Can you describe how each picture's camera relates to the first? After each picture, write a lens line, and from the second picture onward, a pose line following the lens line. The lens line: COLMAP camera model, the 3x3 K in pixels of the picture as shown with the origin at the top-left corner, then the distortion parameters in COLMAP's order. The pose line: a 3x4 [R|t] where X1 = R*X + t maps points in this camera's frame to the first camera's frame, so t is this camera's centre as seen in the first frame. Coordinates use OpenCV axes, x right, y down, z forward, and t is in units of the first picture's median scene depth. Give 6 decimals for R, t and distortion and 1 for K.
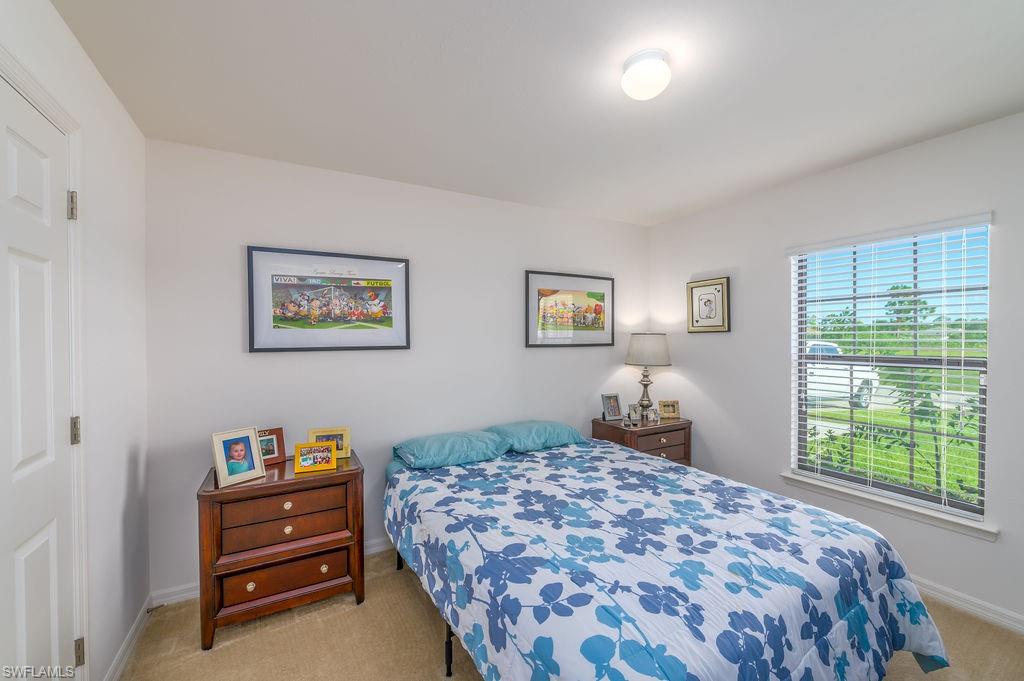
lens RADIAL K [[406.4, 0, 515.4], [0, 406.4, 343.4], [0, 0, 1]] dist [0.004113, -0.002094]
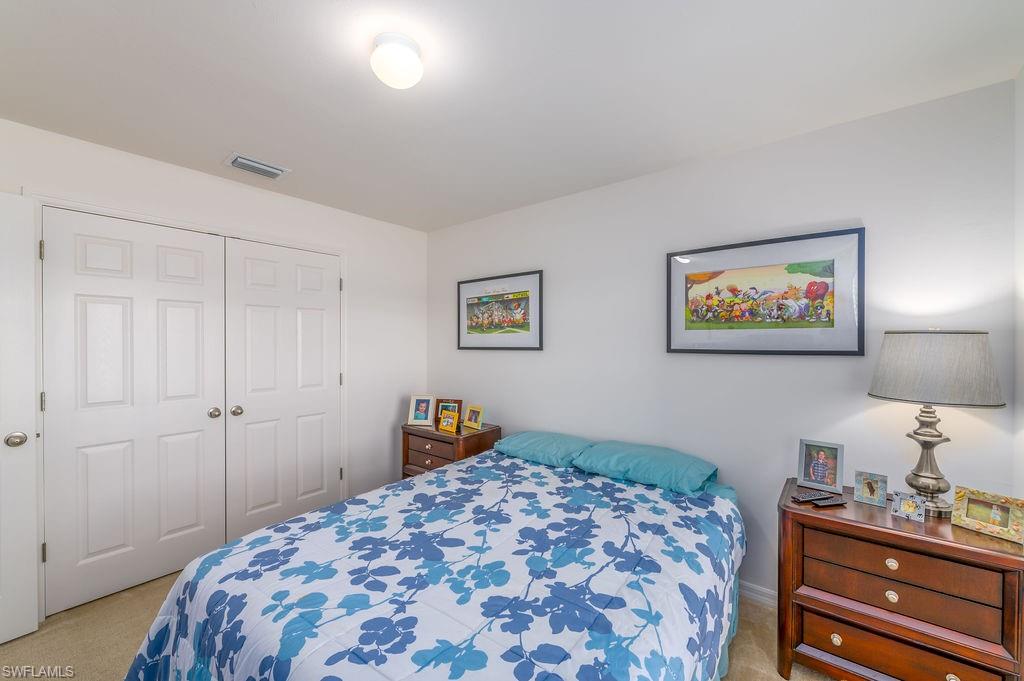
lens RADIAL K [[406.4, 0, 516.0], [0, 406.4, 339.2], [0, 0, 1]] dist [0.004113, -0.002094]
pose [[0.381912, -0.001515, -0.924197, 0.816644], [-0.013928, 0.999876, -0.007395, -0.008065], [0.924094, 0.015697, 0.381844, 0.561944]]
